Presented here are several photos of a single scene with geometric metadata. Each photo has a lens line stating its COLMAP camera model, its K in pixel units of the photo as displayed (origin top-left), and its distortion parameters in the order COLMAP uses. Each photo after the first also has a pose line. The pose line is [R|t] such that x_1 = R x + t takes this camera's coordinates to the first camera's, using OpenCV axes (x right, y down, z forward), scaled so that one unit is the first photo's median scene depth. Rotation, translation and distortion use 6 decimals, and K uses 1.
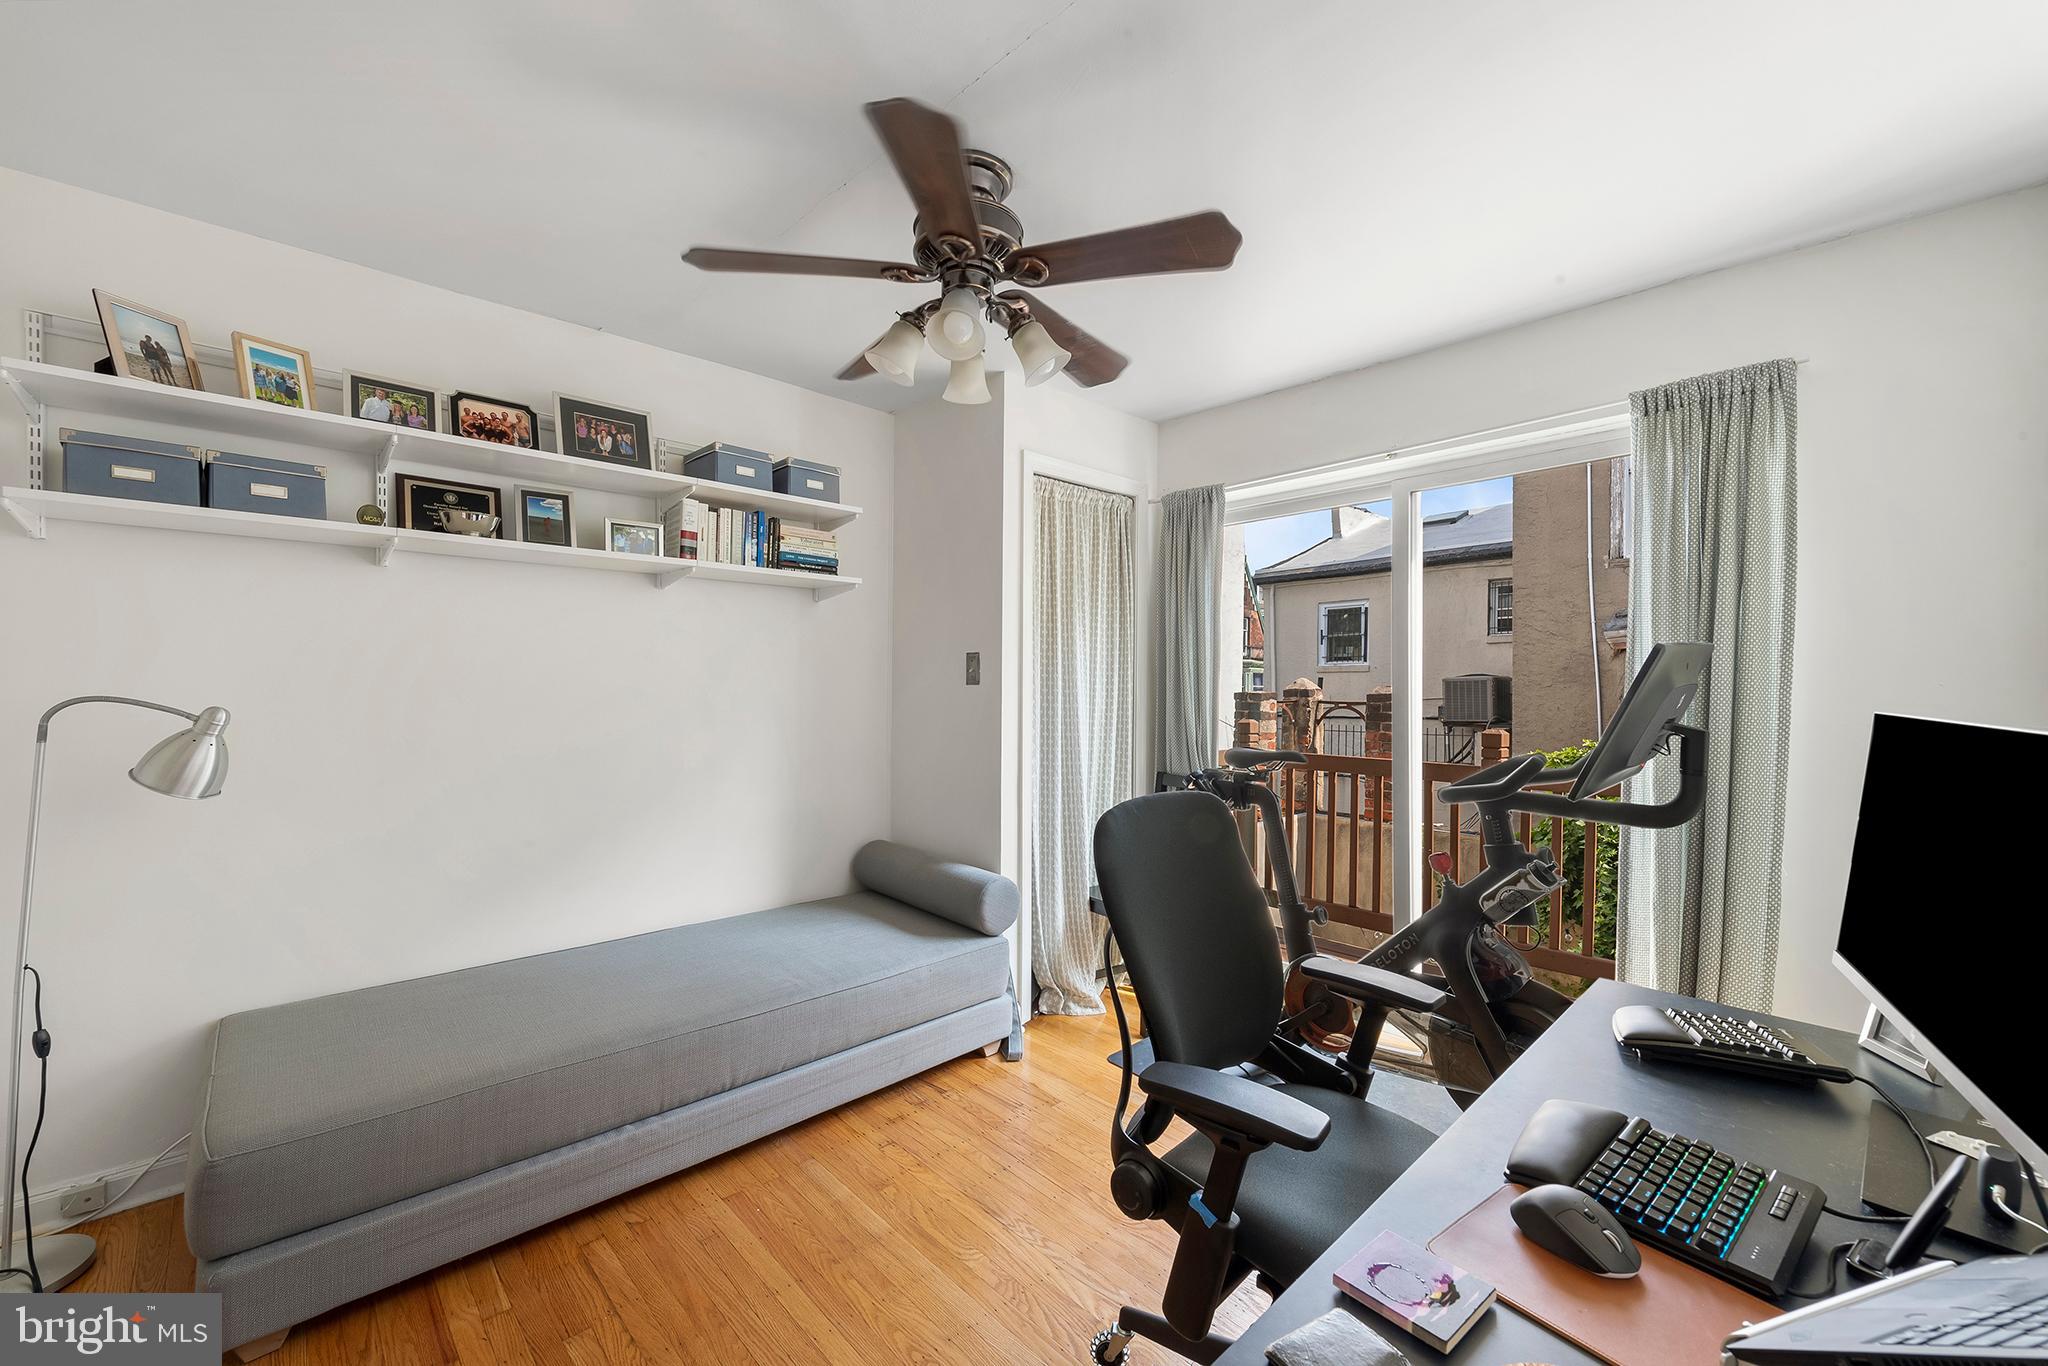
lens RADIAL K [[832.3, 0, 1024.0], [0, 832.3, 683.0], [0, 0, 1]] dist [0.011621, -0.000427]
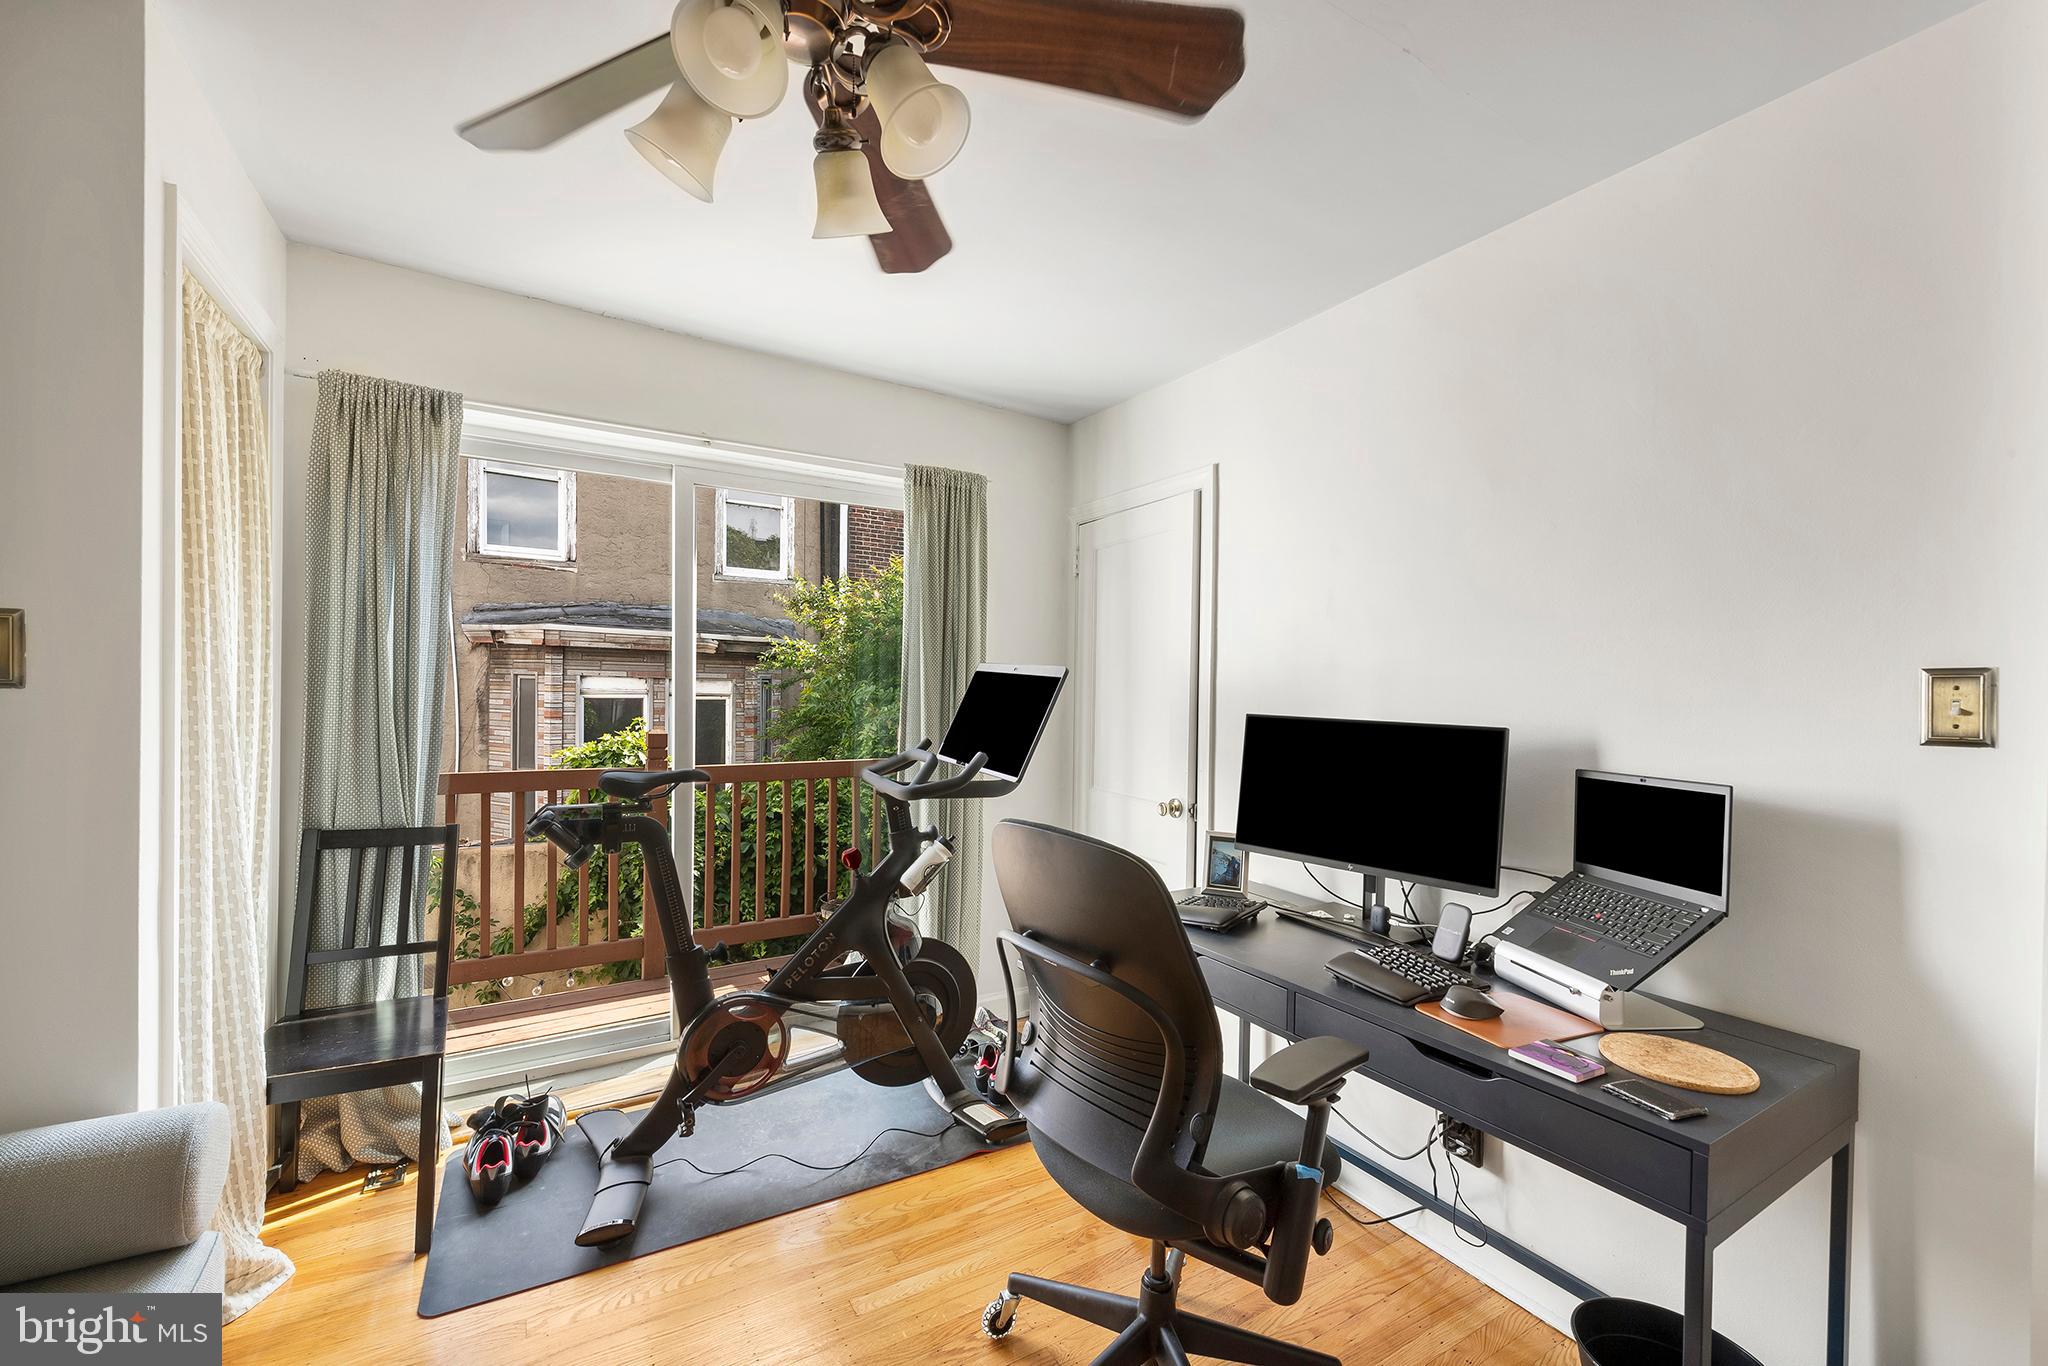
lens RADIAL K [[832.3, 0, 1024.0], [0, 832.3, 683.0], [0, 0, 1]] dist [0.011621, -0.000427]
pose [[0.223870, 0.012138, 0.974543, -0.422240], [-0.022796, 0.999714, -0.007215, -0.002732], [-0.974352, -0.020601, 0.224083, 0.463055]]
